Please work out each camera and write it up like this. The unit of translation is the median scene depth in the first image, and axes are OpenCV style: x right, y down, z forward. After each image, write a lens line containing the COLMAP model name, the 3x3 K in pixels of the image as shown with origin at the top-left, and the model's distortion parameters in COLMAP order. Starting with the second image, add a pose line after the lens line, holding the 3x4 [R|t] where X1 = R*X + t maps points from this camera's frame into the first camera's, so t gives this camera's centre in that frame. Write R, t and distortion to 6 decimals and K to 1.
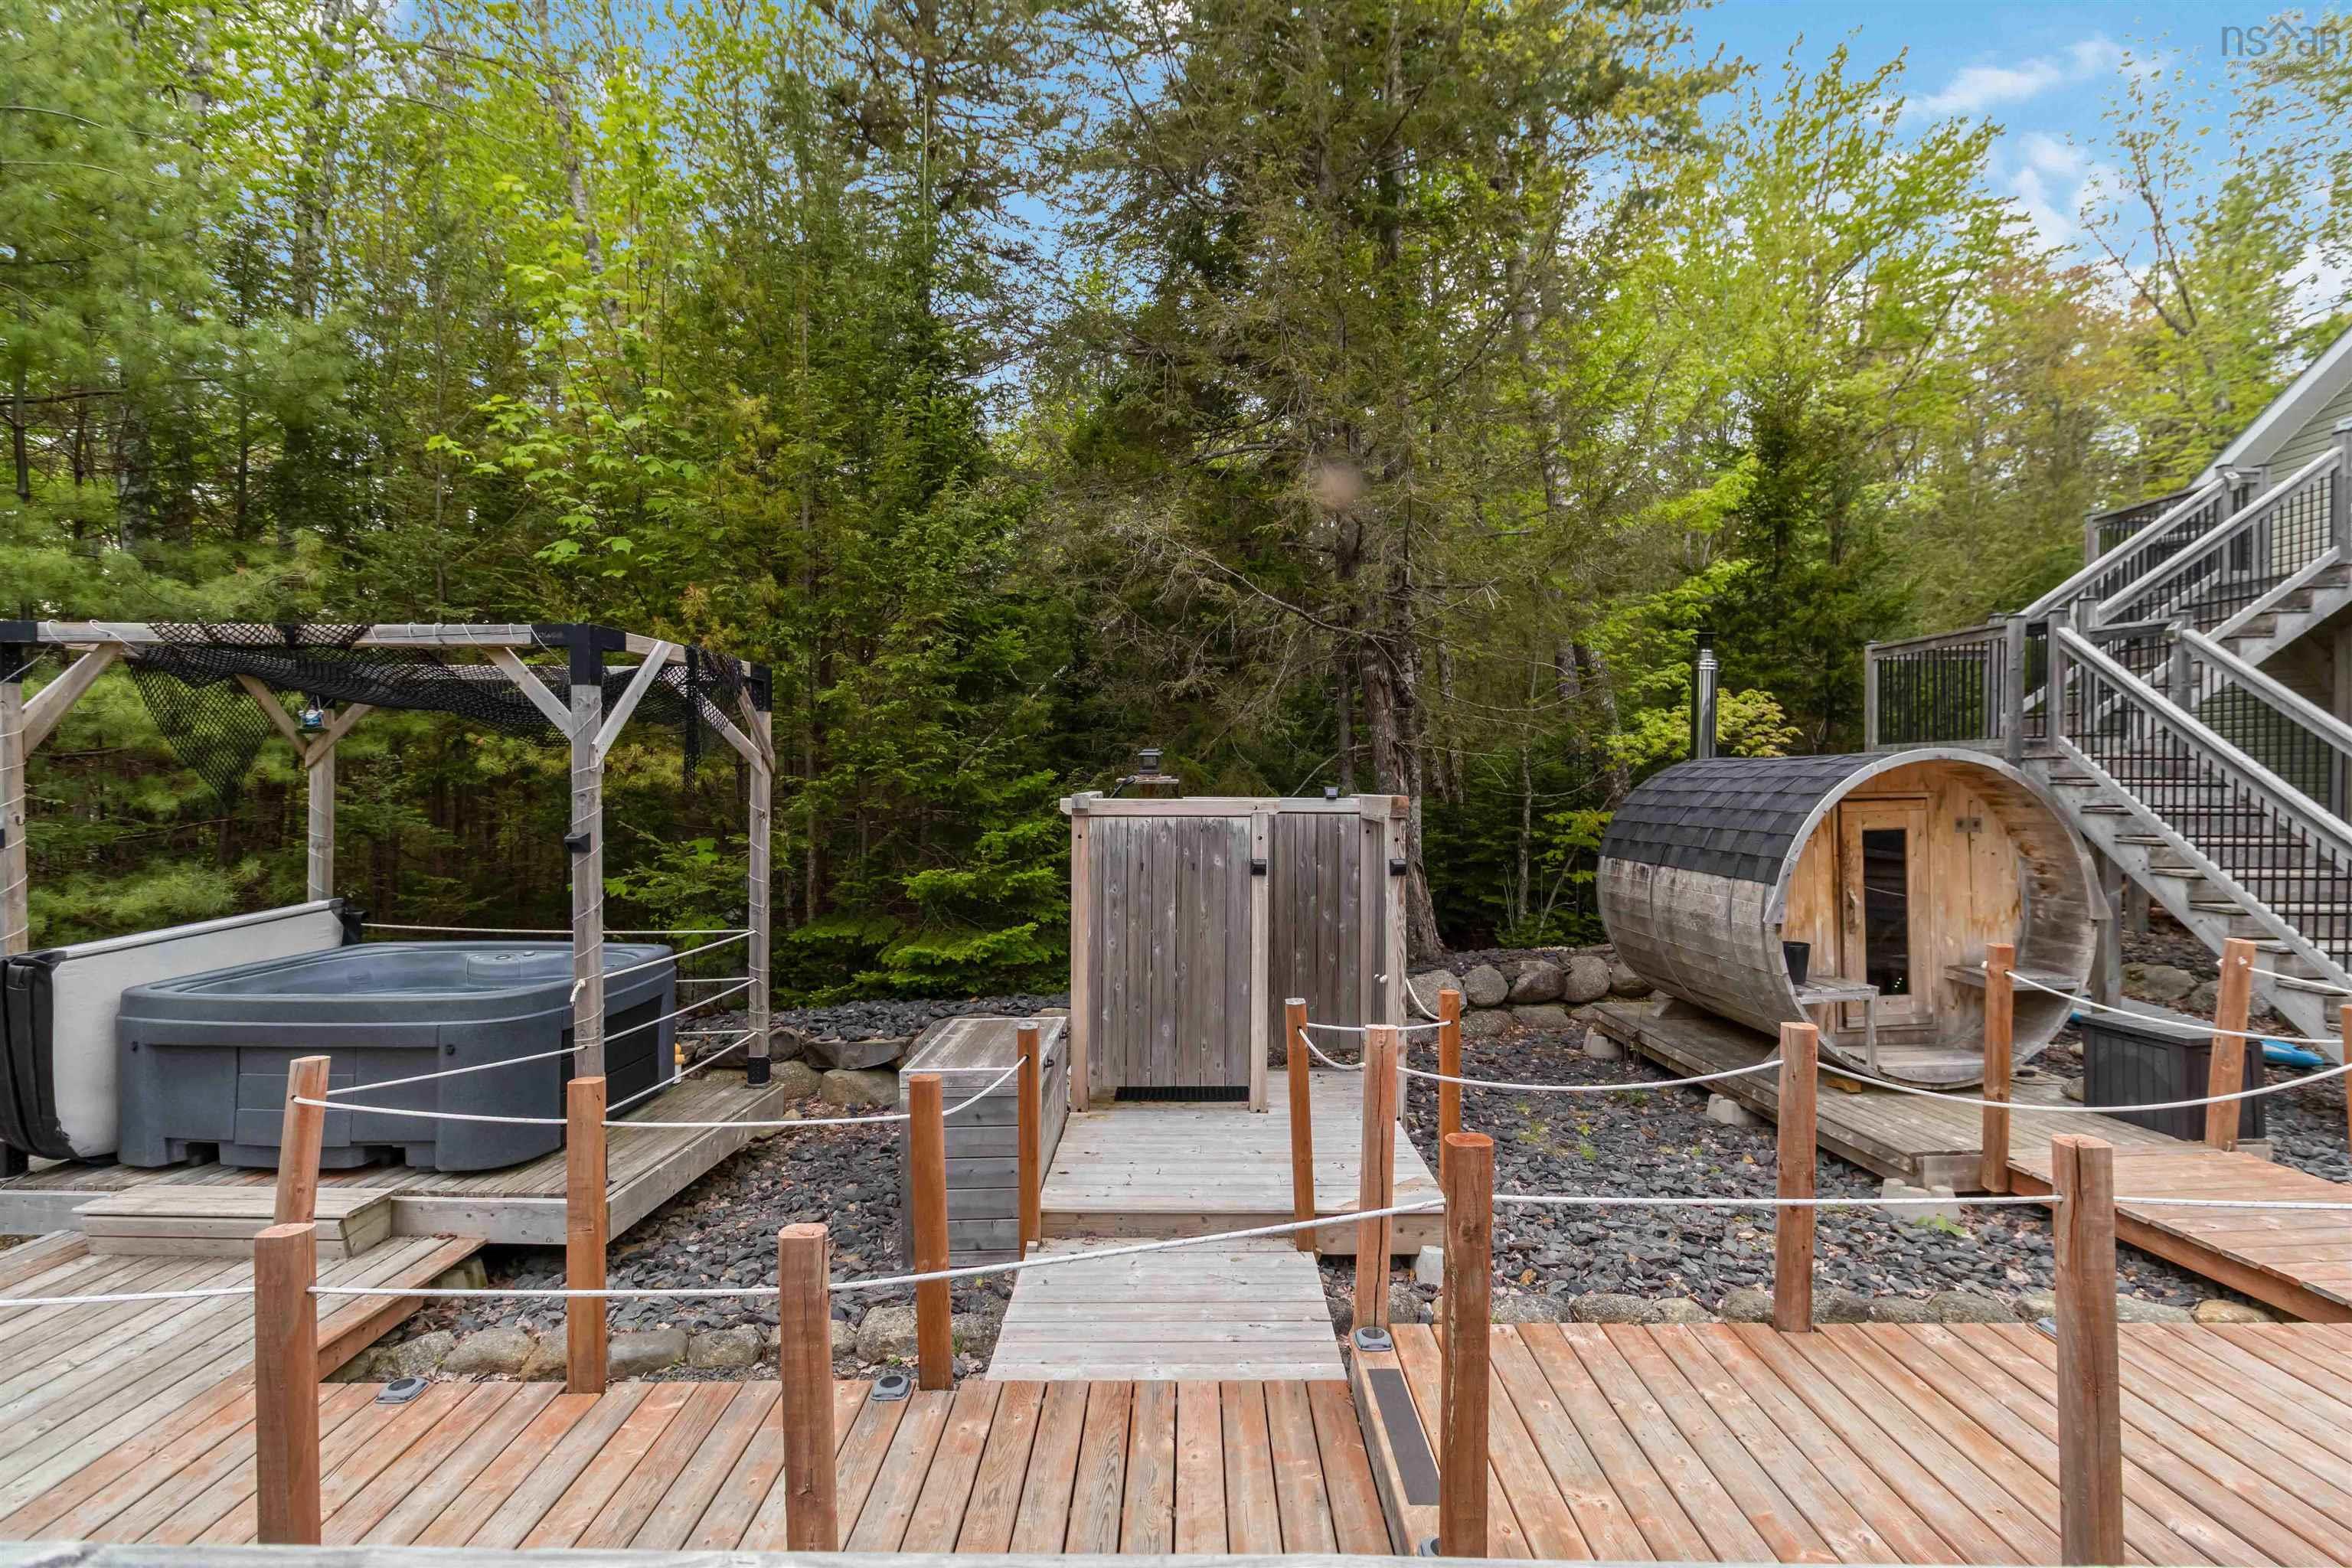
lens RADIAL K [[1067.3, 0, 1202.6], [0, 1067.3, 783.1], [0, 0, 1]] dist [0.000155, 0.000209]
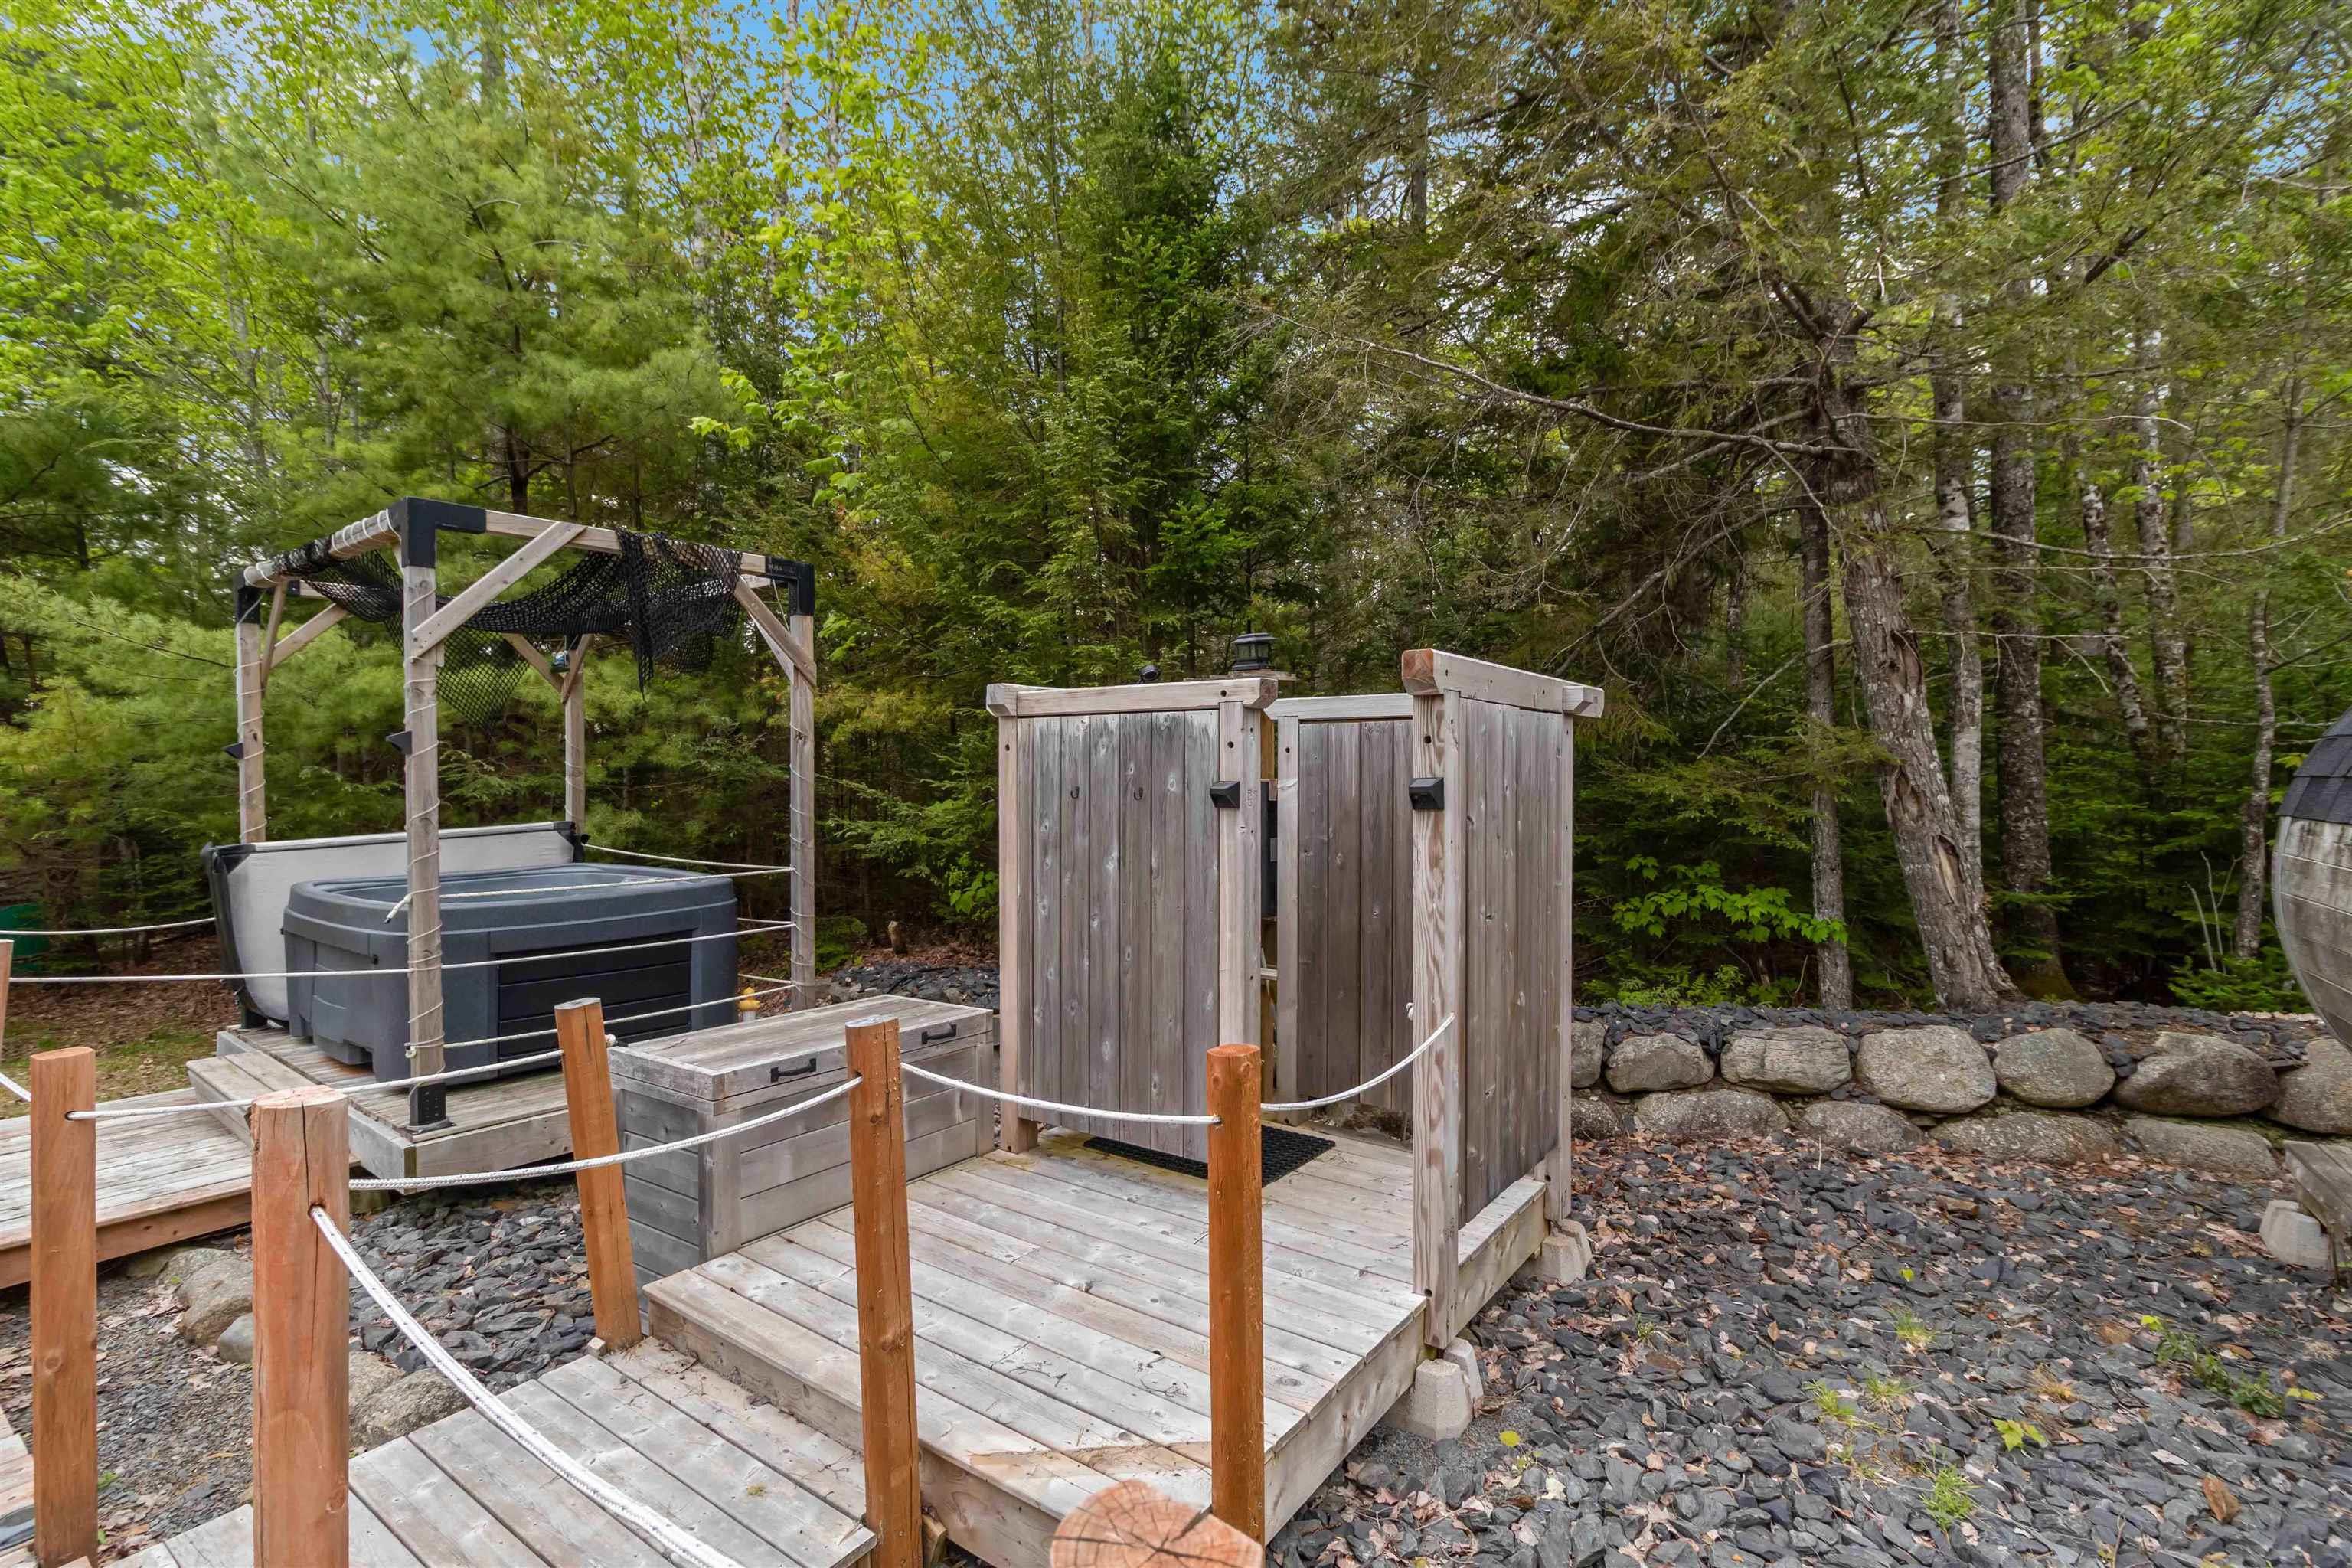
lens RADIAL K [[1067.3, 0, 1202.6], [0, 1067.3, 783.1], [0, 0, 1]] dist [0.000155, 0.000209]
pose [[0.805109, -0.001287, -0.593125, 0.372394], [0.006147, 0.999962, 0.006174, 0.065895], [0.593095, -0.008617, 0.805087, 0.499404]]
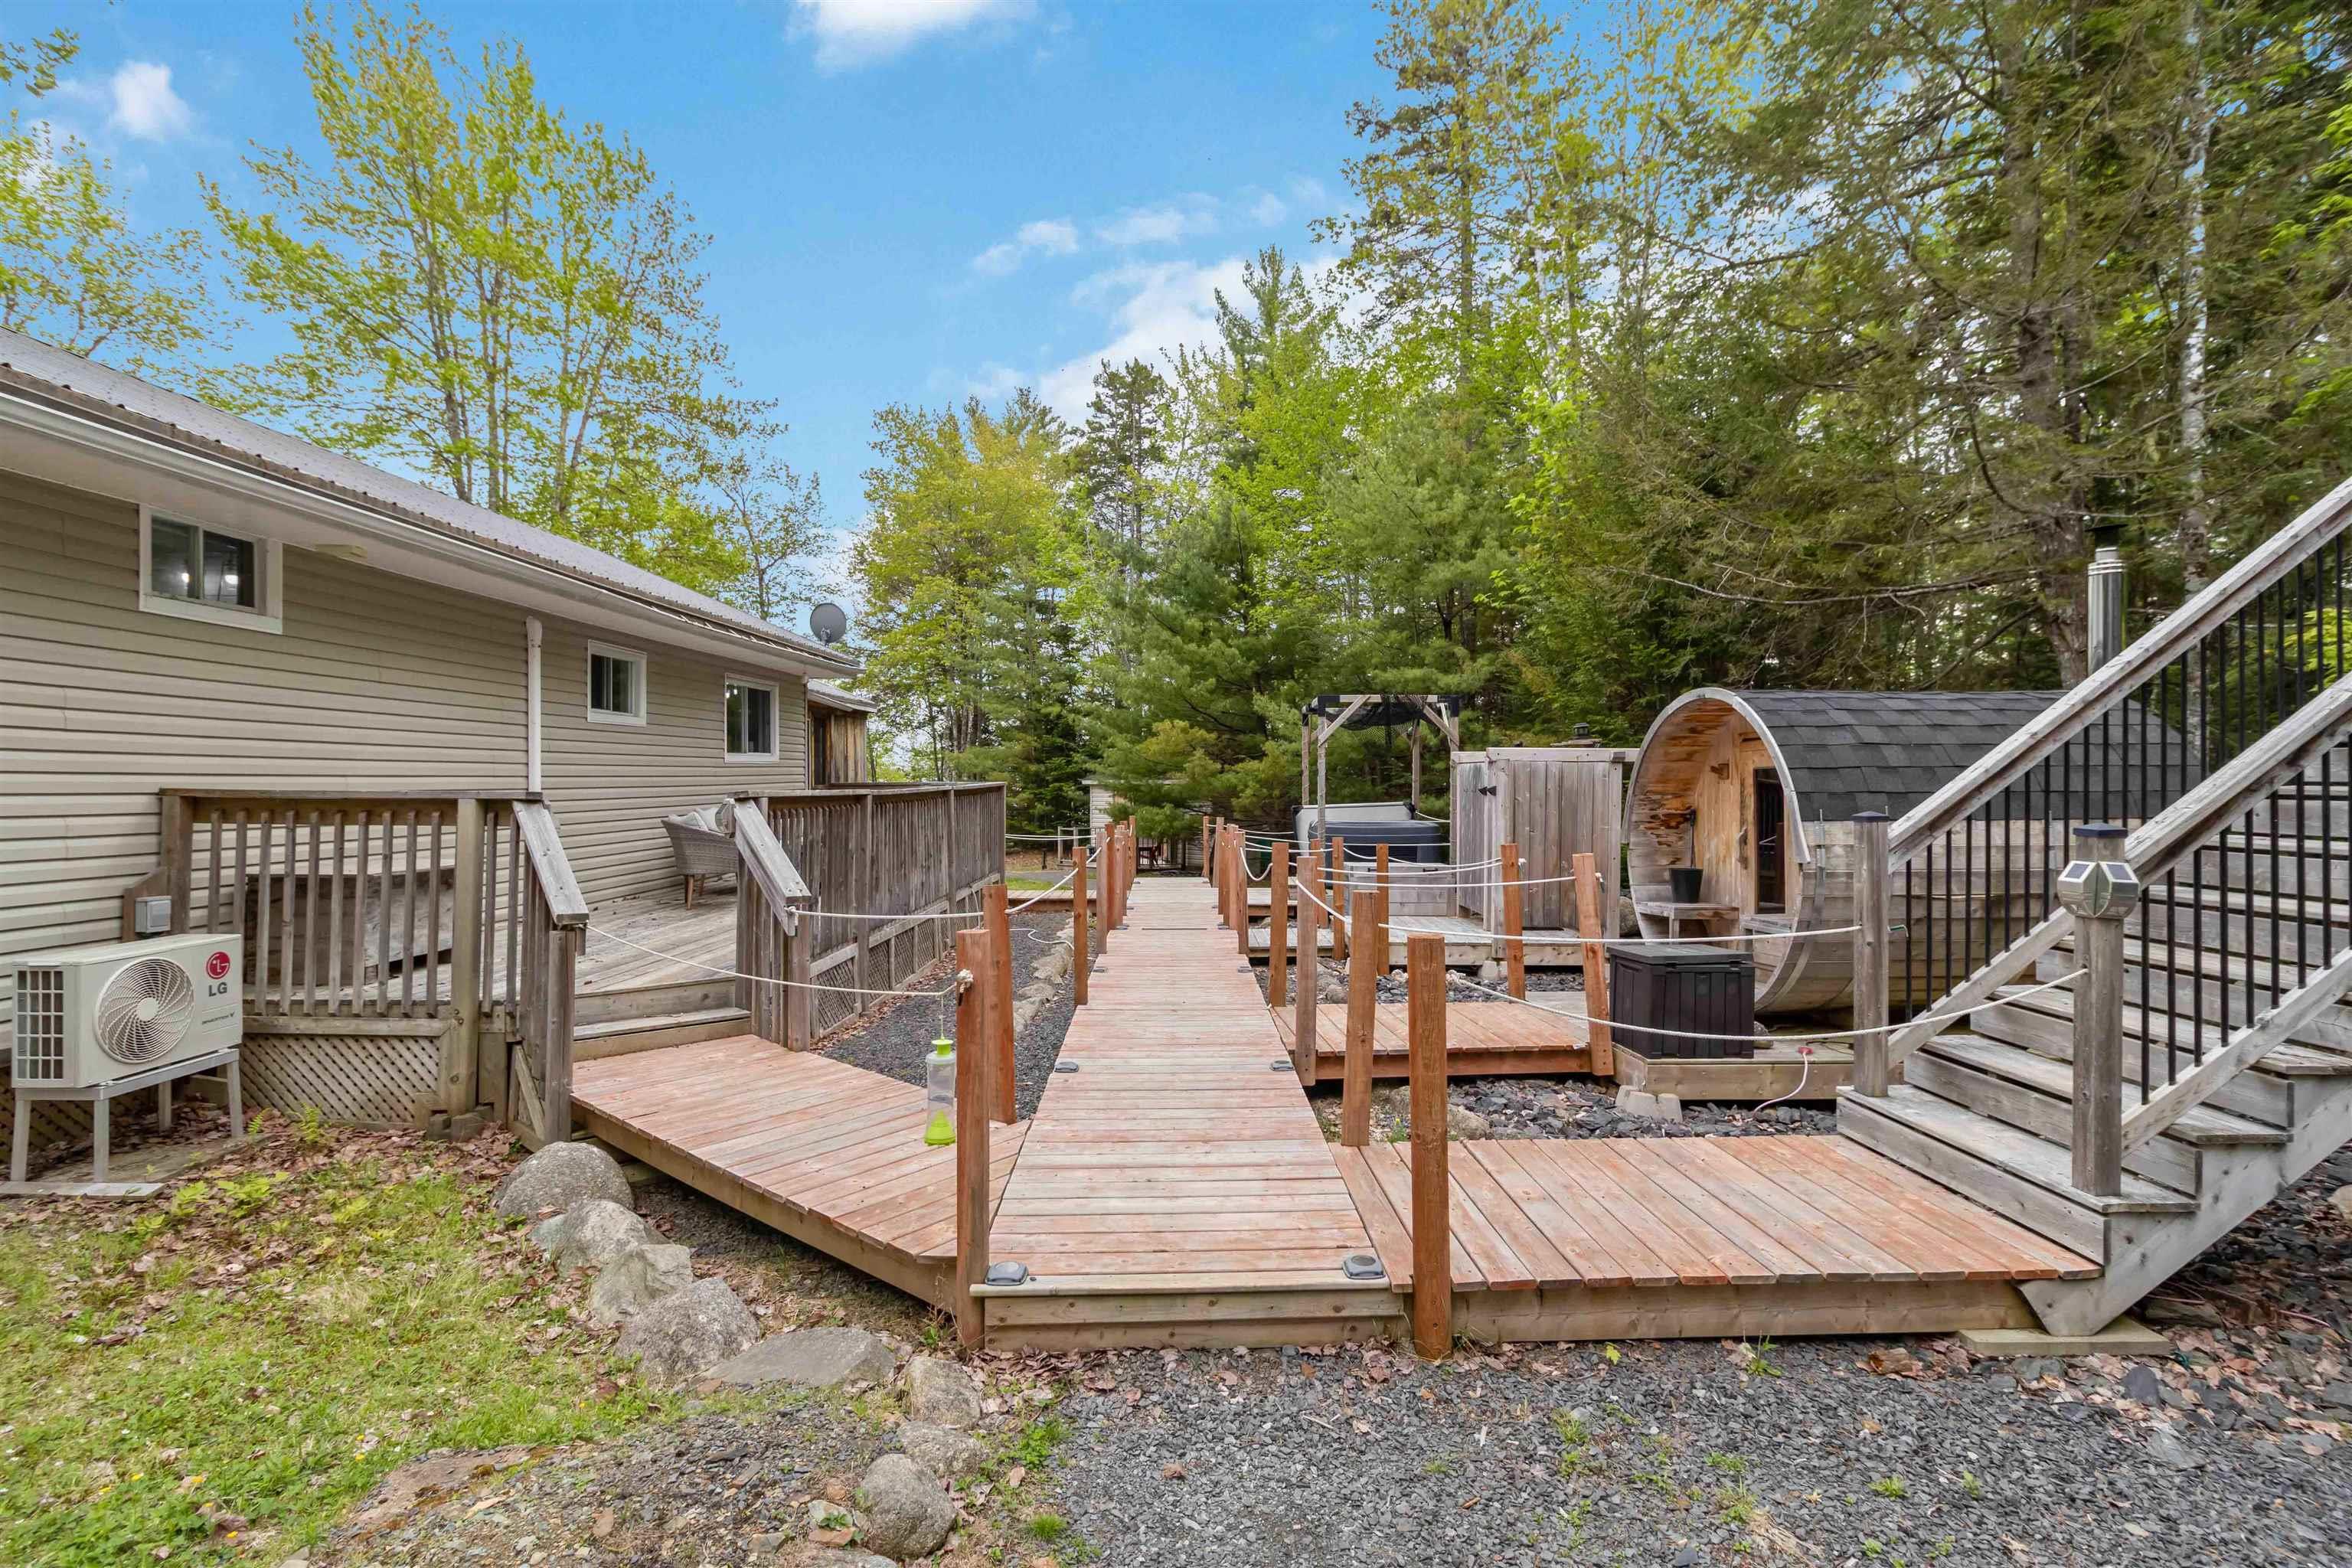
lens RADIAL K [[1067.3, 0, 1202.6], [0, 1067.3, 783.1], [0, 0, 1]] dist [0.000155, 0.000209]
pose [[0.022567, 0.005724, -0.999729, 1.724253], [0.002909, 0.999979, 0.005791, 0.052272], [0.999741, -0.003039, 0.022549, 0.459837]]
